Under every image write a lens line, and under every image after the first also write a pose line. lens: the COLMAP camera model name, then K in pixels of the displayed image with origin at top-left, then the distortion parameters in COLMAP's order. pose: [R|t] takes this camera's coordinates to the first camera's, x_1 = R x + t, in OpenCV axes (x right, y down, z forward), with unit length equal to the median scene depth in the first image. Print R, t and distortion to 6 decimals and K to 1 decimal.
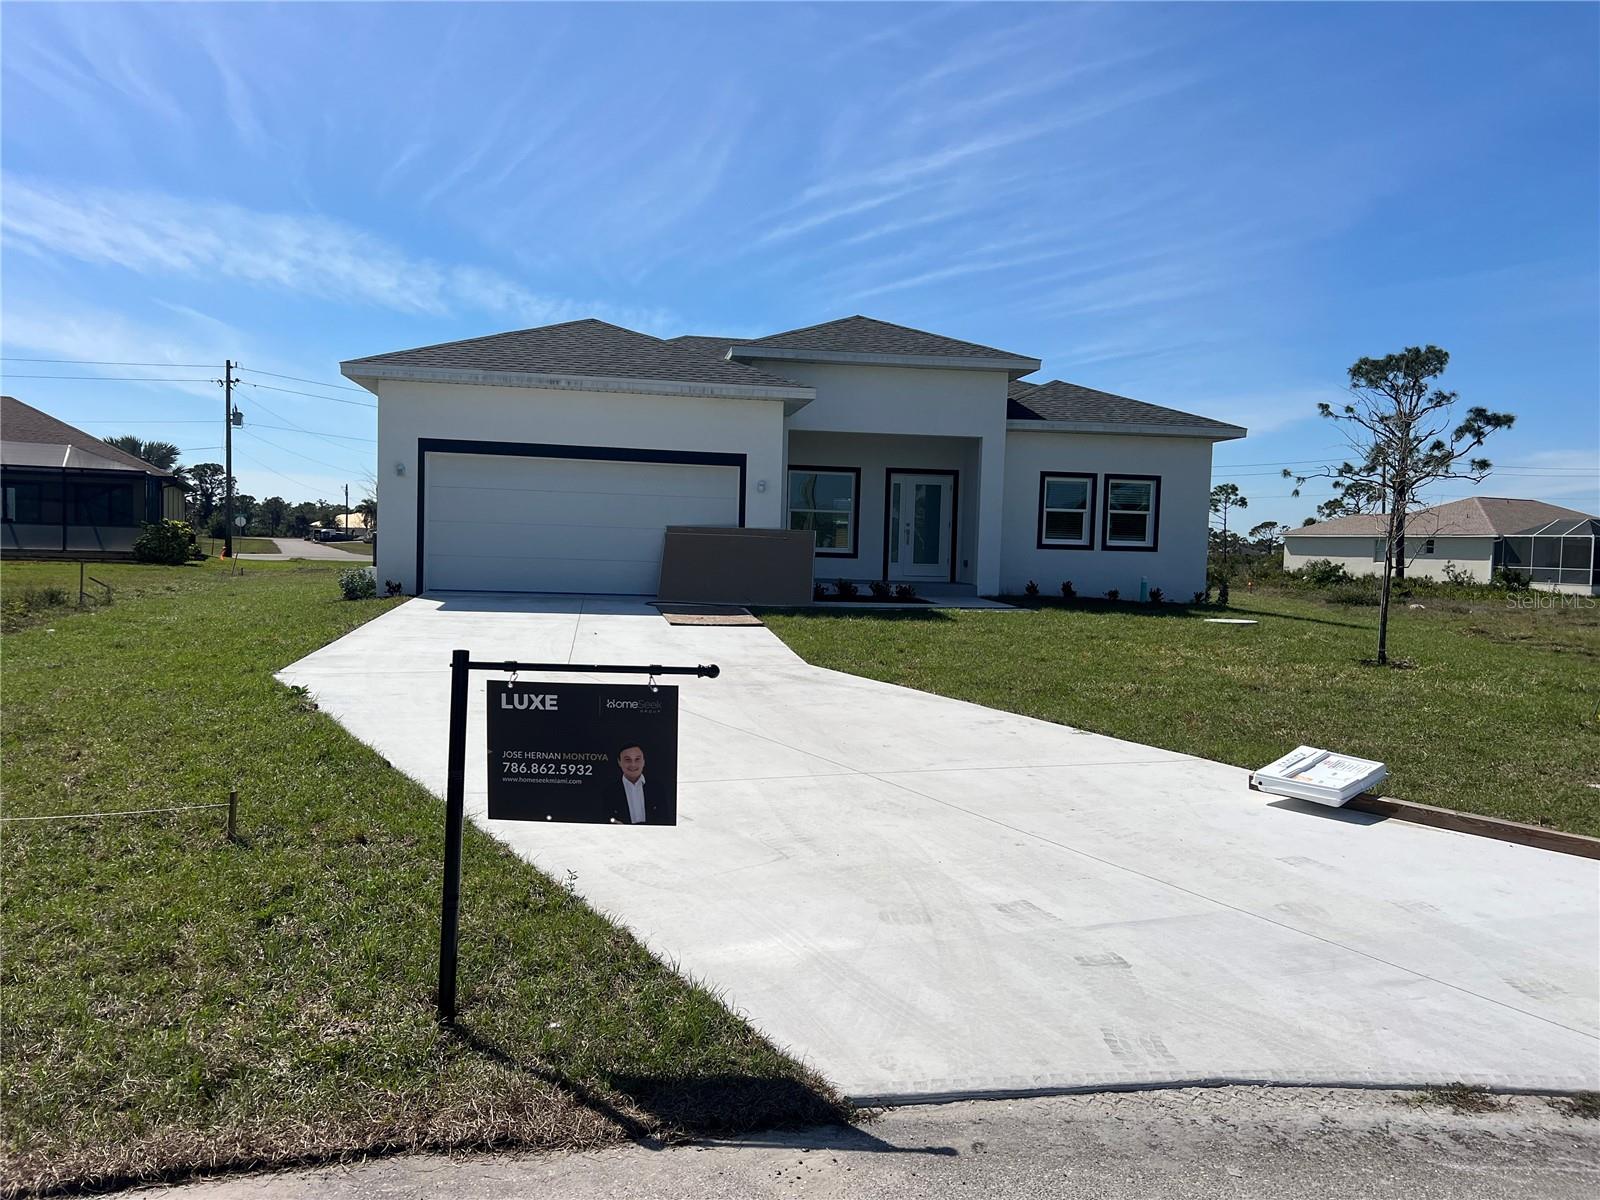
lens RADIAL K [[1207.9, 0, 798.2], [0, 1207.9, 609.0], [0, 0, 1]] dist [0.083532, -0.098950]
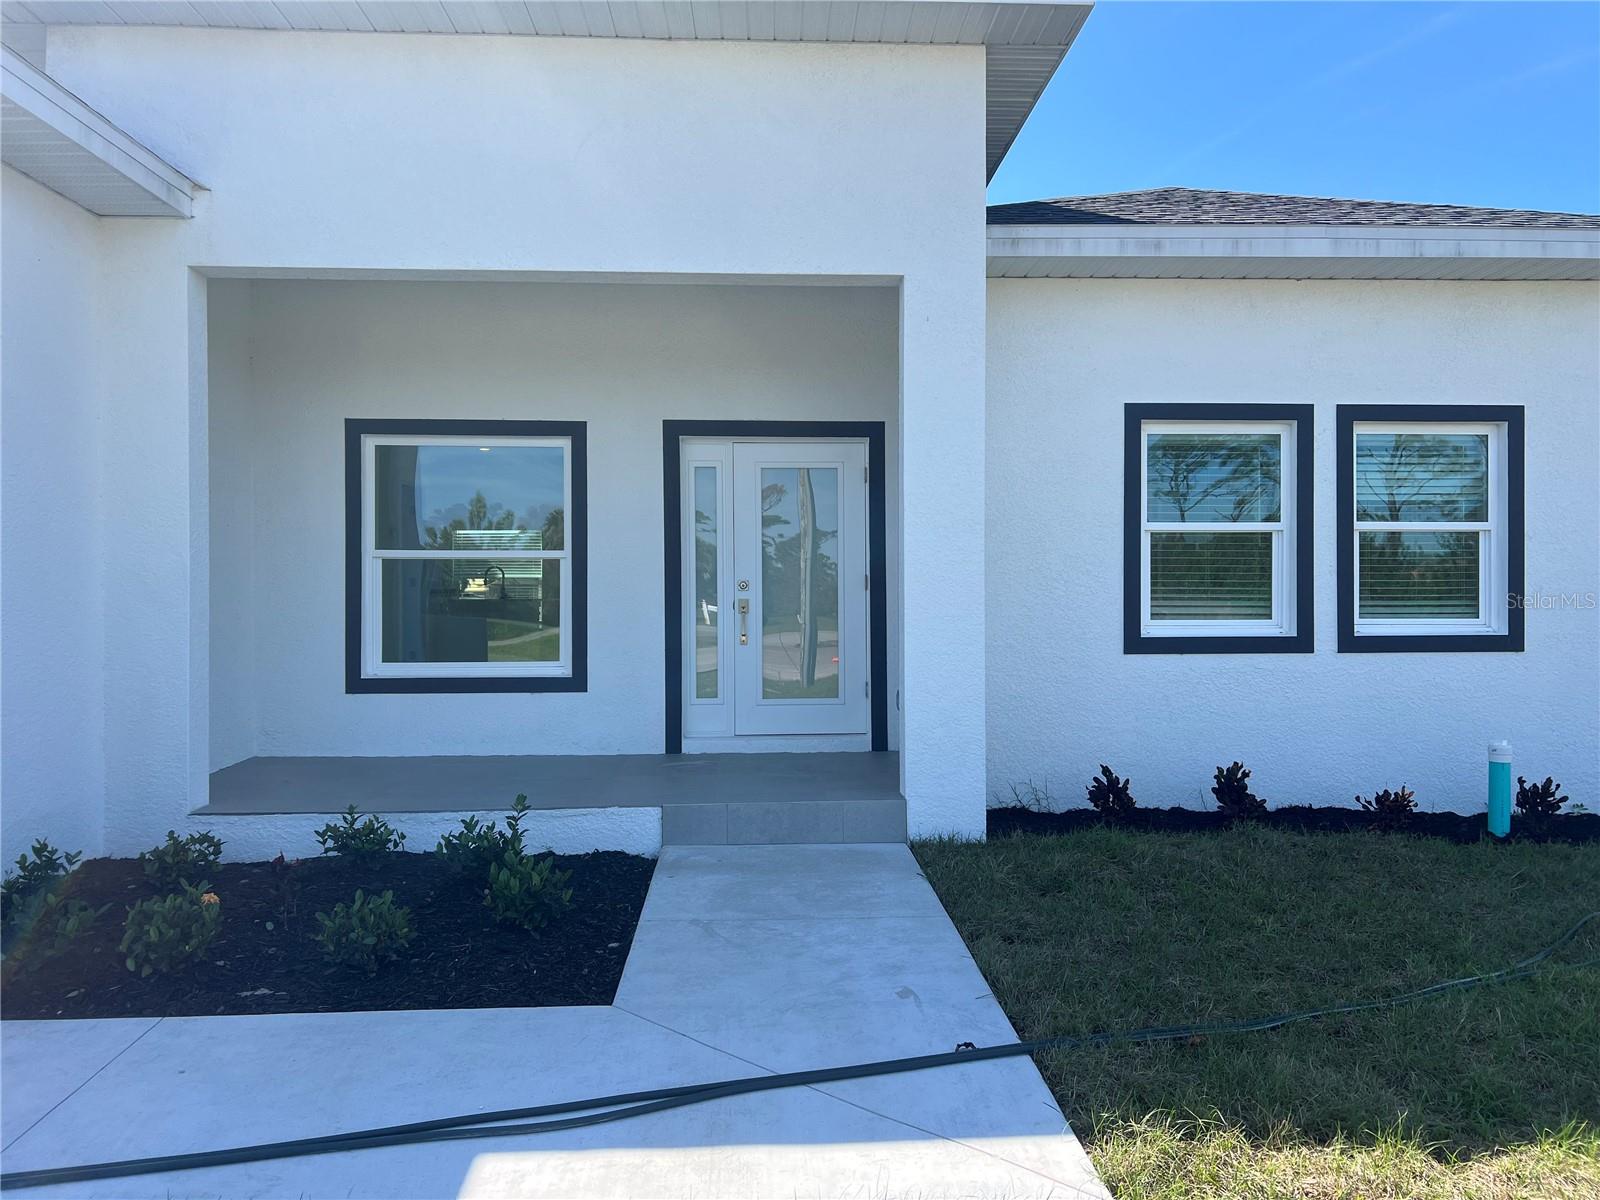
lens RADIAL K [[1222.5, 0, 822.5], [0, 1222.5, 594.7], [0, 0, 1]] dist [0.065223, -0.098808]
pose [[0.995338, -0.031159, -0.091276, 0.147587], [0.026050, 0.998055, -0.056632, -0.048225], [0.092863, 0.053990, 0.994214, 0.672733]]
